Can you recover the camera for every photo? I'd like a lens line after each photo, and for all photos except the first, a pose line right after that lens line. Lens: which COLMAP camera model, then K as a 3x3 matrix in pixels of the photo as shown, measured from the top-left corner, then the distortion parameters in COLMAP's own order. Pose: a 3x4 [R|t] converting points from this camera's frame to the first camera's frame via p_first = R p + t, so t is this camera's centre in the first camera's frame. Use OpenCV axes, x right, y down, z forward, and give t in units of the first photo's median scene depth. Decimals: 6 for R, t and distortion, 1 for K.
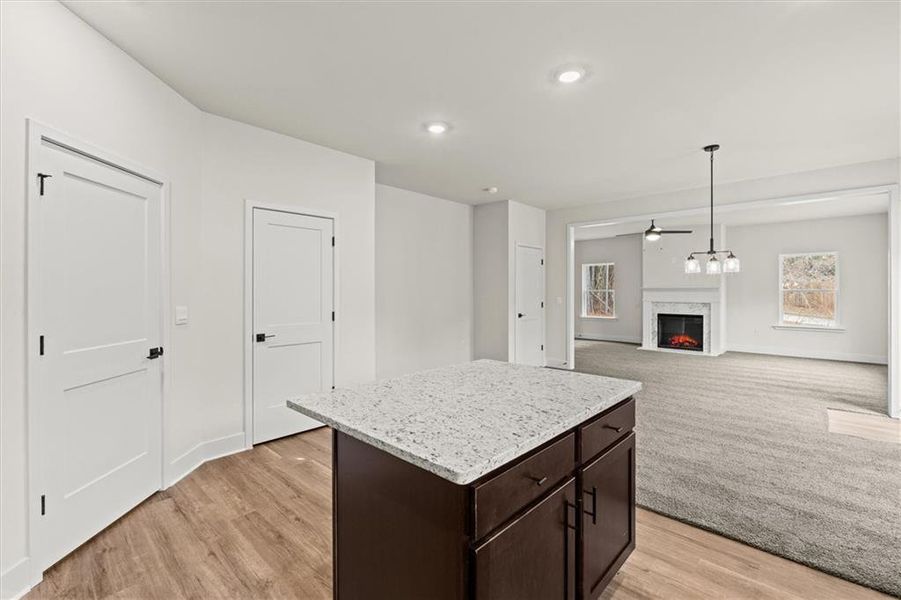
lens RADIAL K [[390.2, 0, 449.6], [0, 390.2, 291.3], [0, 0, 1]] dist [0.001085, 0.000057]
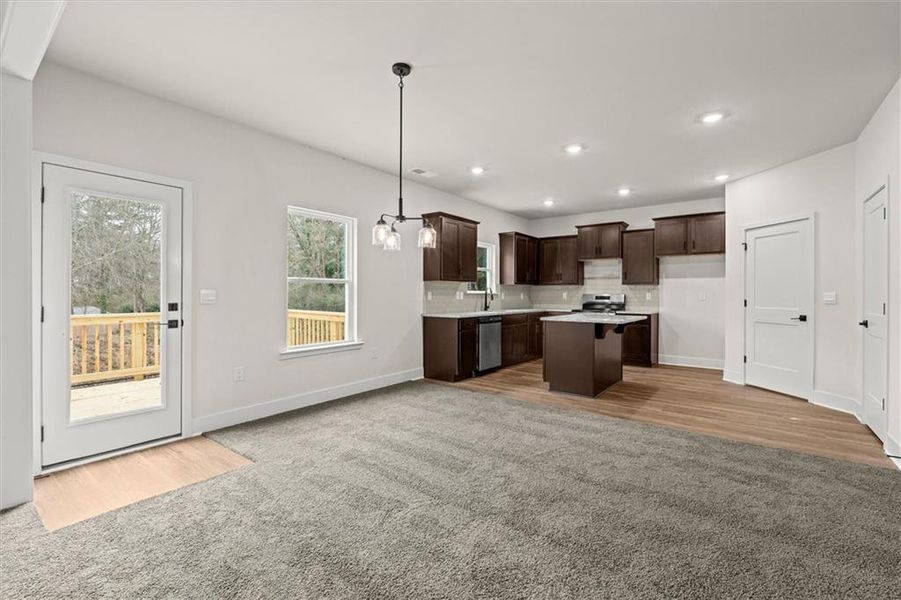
lens RADIAL K [[403.7, 0, 446.1], [0, 403.7, 307.3], [0, 0, 1]] dist [0.000942, -0.000110]
pose [[-0.994706, 0.005388, -0.102624, 0.765425], [0.001904, 0.999419, 0.034020, 0.034801], [0.102748, 0.033645, -0.994138, 1.987502]]
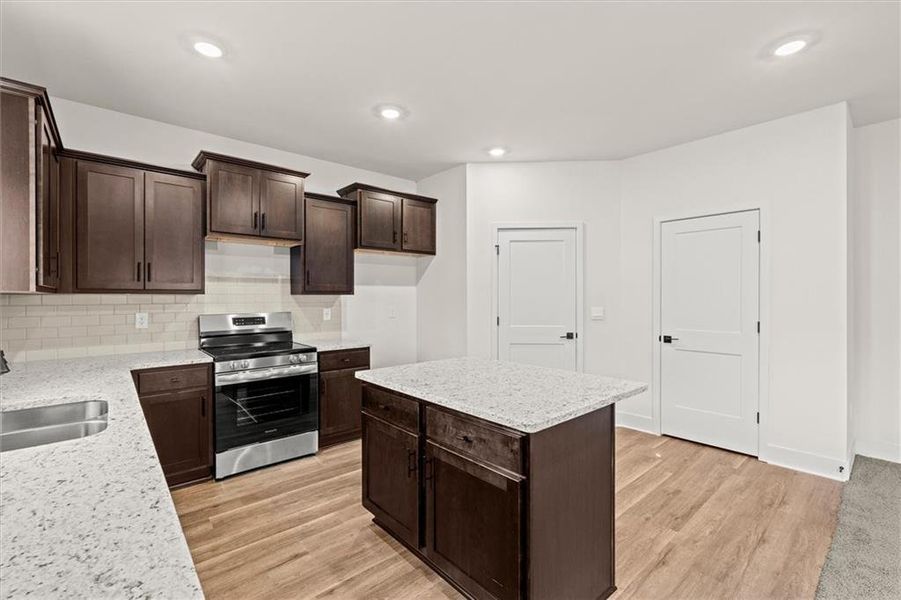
lens RADIAL K [[395.2, 0, 453.7], [0, 395.2, 301.2], [0, 0, 1]] dist [0.003306, 0.000031]
pose [[-0.076159, 0.016686, -0.996956, 0.673798], [0.002726, 0.999860, 0.016526, -0.008203], [0.997092, -0.001459, -0.076193, 0.490083]]
